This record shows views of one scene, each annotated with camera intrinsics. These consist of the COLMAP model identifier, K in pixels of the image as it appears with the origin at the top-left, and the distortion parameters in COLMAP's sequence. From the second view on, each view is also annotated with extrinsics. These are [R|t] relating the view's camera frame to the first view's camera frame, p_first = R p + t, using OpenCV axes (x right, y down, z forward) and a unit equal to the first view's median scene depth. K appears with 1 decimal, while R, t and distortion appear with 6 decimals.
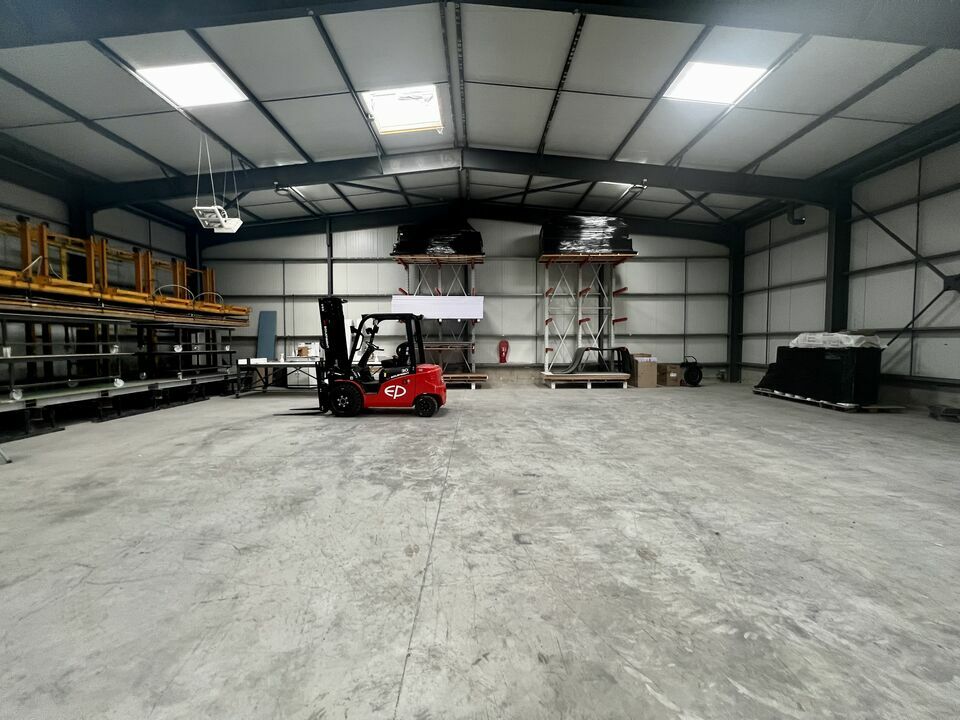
lens RADIAL K [[384.3, 0, 478.1], [0, 384.3, 358.0], [0, 0, 1]] dist [-0.000502, 0.000309]
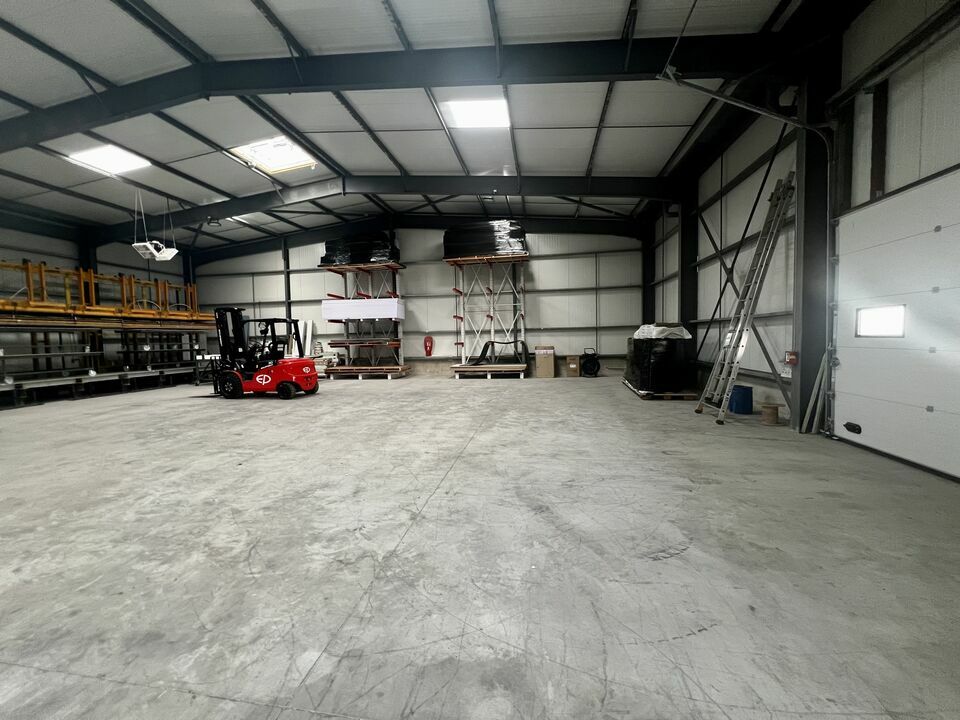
lens RADIAL K [[384.3, 0, 478.1], [0, 384.3, 358.0], [0, 0, 1]] dist [-0.000502, 0.000309]
pose [[0.984877, -0.009007, -0.173020, 0.535533], [0.011738, 0.999822, 0.014770, 0.003816], [0.172856, -0.016577, 0.984808, -0.104955]]
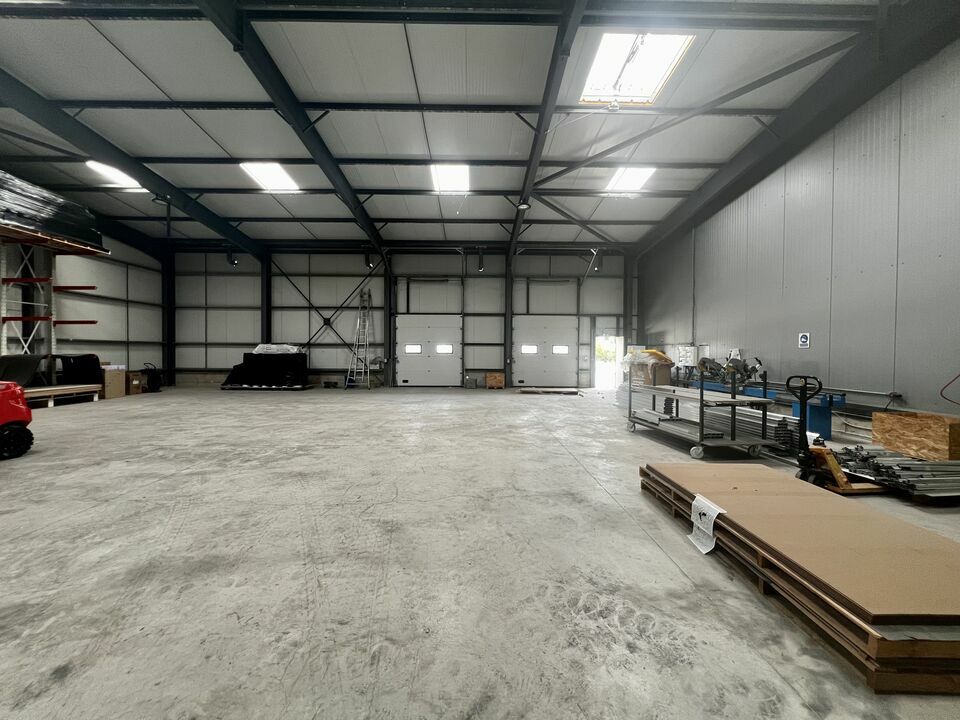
lens RADIAL K [[384.3, 0, 478.1], [0, 384.3, 358.0], [0, 0, 1]] dist [-0.000502, 0.000309]
pose [[-0.003993, -0.010884, 0.999933, -0.593501], [0.037433, 0.999238, 0.011026, 0.004276], [-0.999291, 0.037474, -0.003583, 0.151505]]
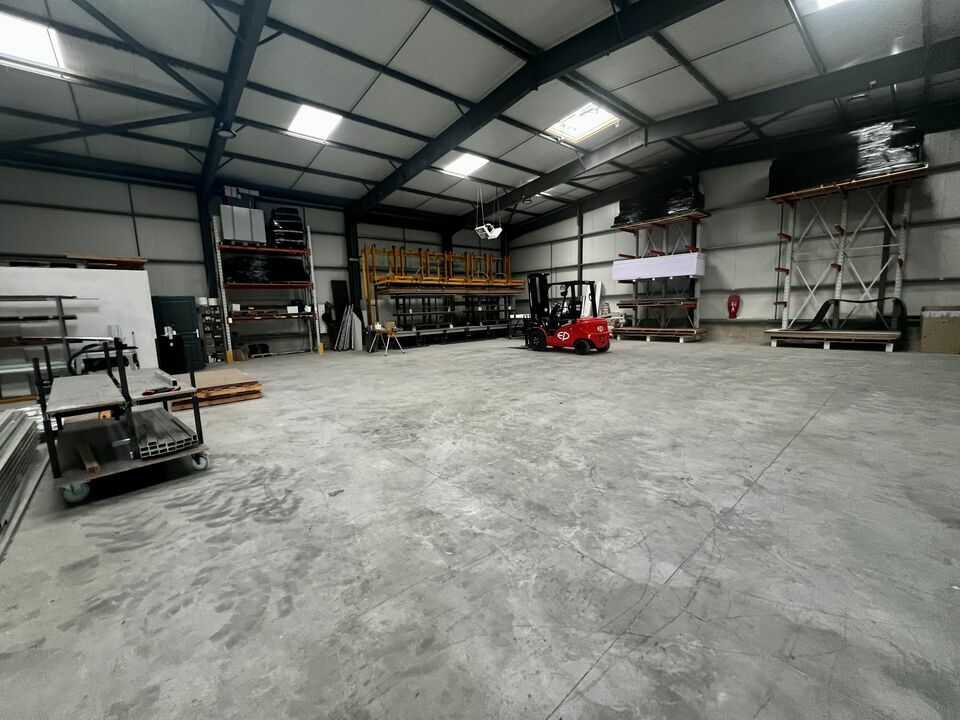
lens RADIAL K [[384.3, 0, 478.1], [0, 384.3, 358.0], [0, 0, 1]] dist [-0.000502, 0.000309]
pose [[0.653357, 0.081766, -0.752621, 0.507115], [-0.000220, 0.994171, 0.107817, 0.009990], [0.757050, -0.070278, 0.649567, -0.147848]]
